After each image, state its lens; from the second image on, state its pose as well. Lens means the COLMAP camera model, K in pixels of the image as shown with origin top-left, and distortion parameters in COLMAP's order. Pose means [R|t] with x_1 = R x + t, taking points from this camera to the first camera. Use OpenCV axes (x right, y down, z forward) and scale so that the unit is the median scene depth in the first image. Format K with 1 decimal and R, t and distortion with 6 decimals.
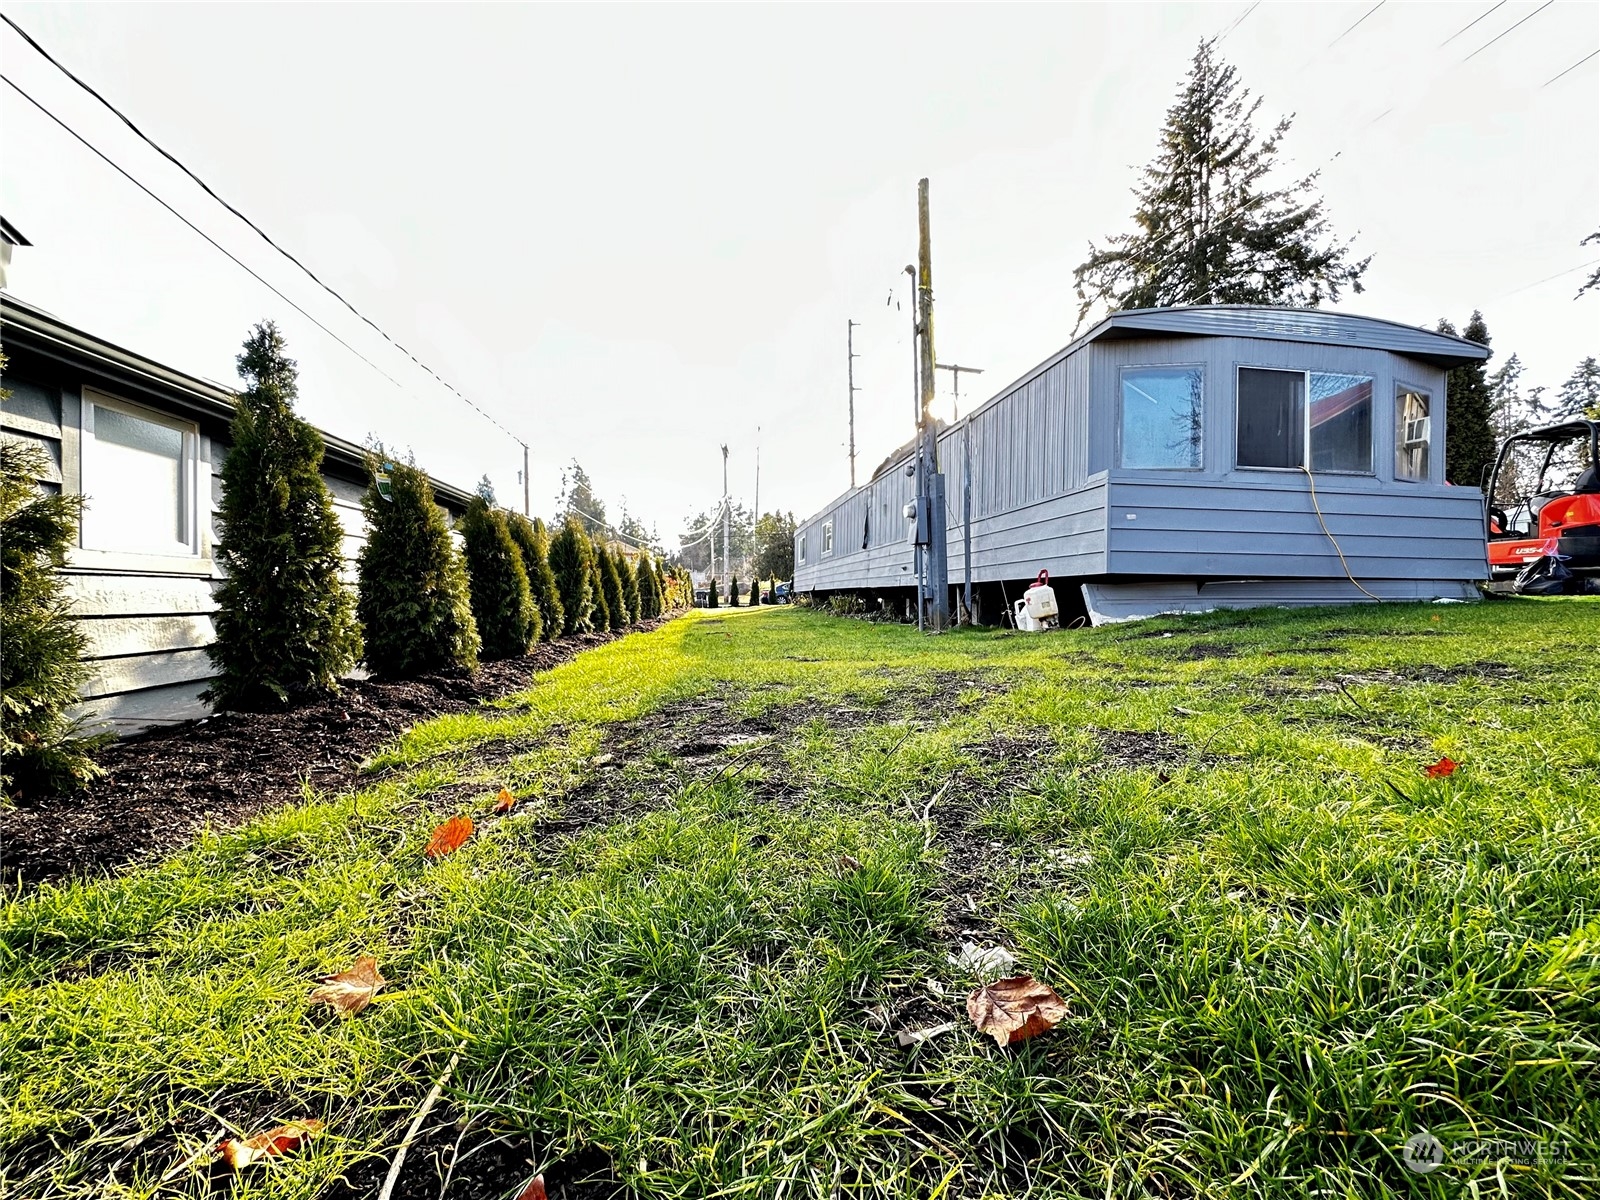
lens RADIAL K [[634.6, 0, 800.0], [0, 634.6, 600.0], [0, 0, 1]] dist [-0.007019, 0.000217]
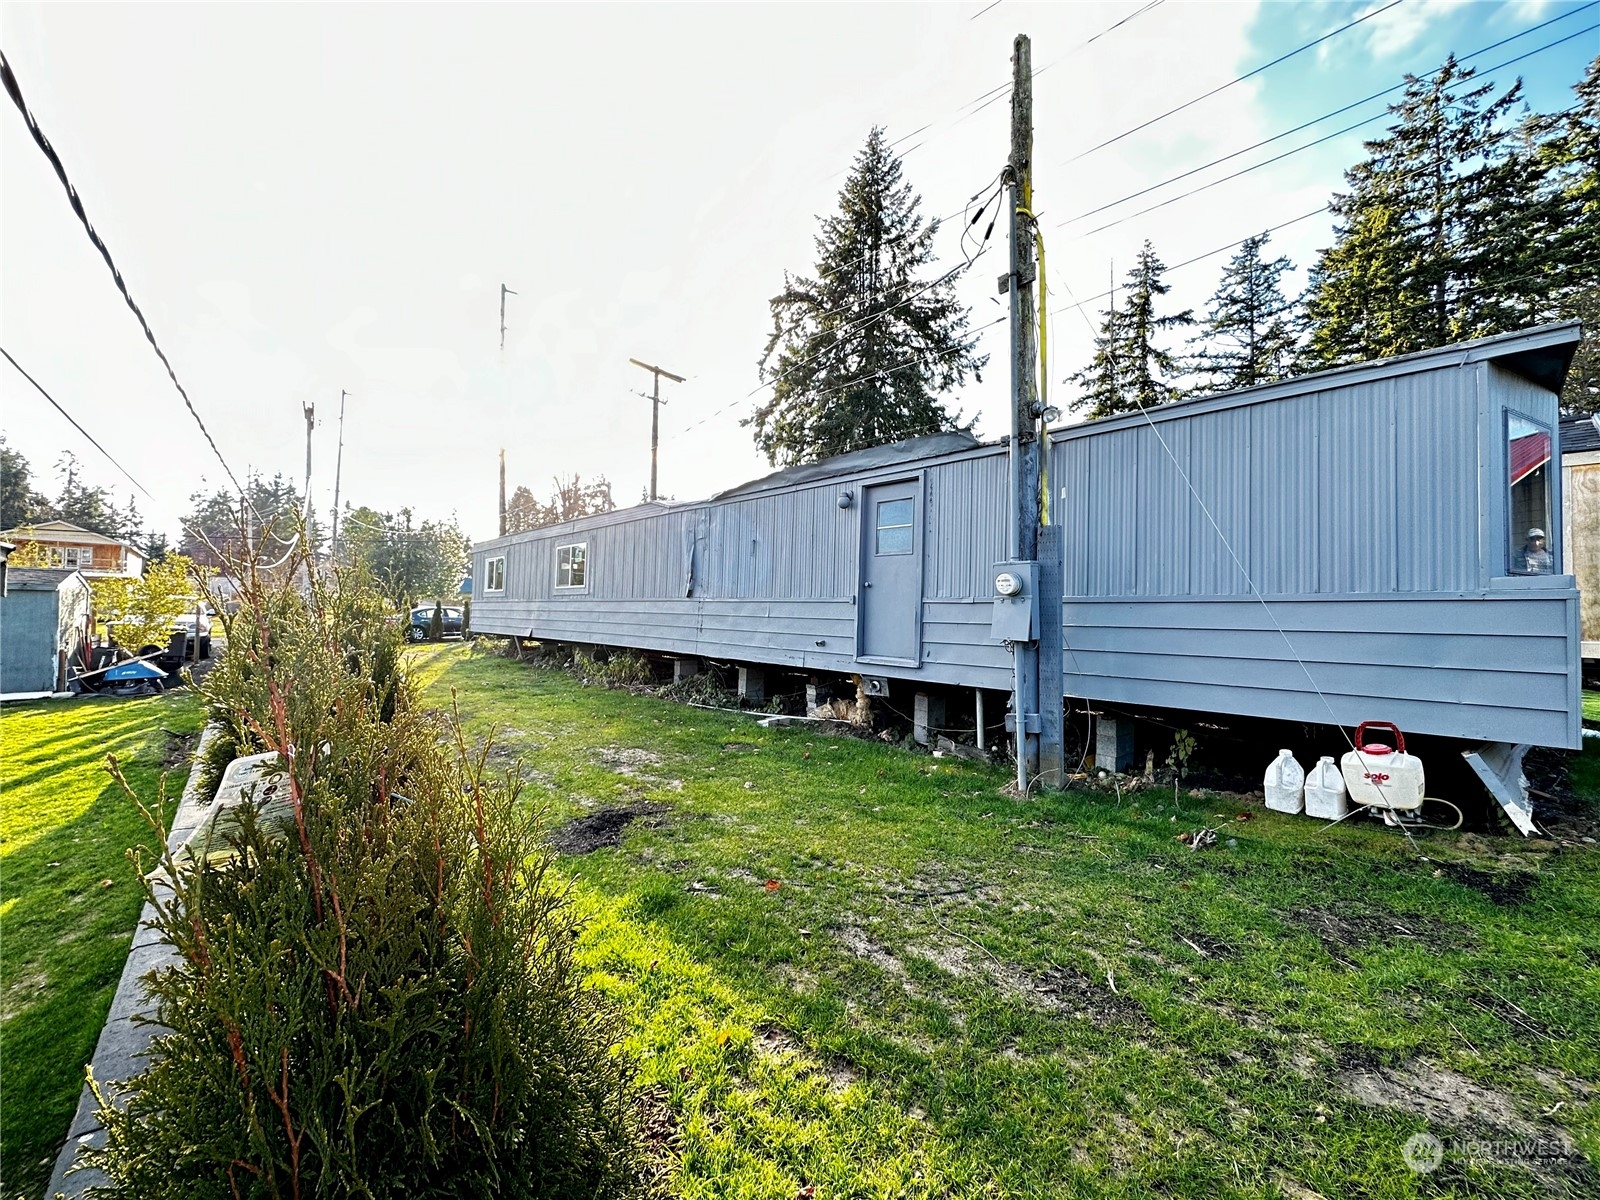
lens RADIAL K [[634.6, 0, 800.0], [0, 634.6, 600.0], [0, 0, 1]] dist [-0.007019, 0.000217]
pose [[0.824767, 0.022052, 0.565042, -0.085096], [-0.012081, 0.999698, -0.021382, -0.029091], [-0.565343, 0.010809, 0.824785, 0.165026]]
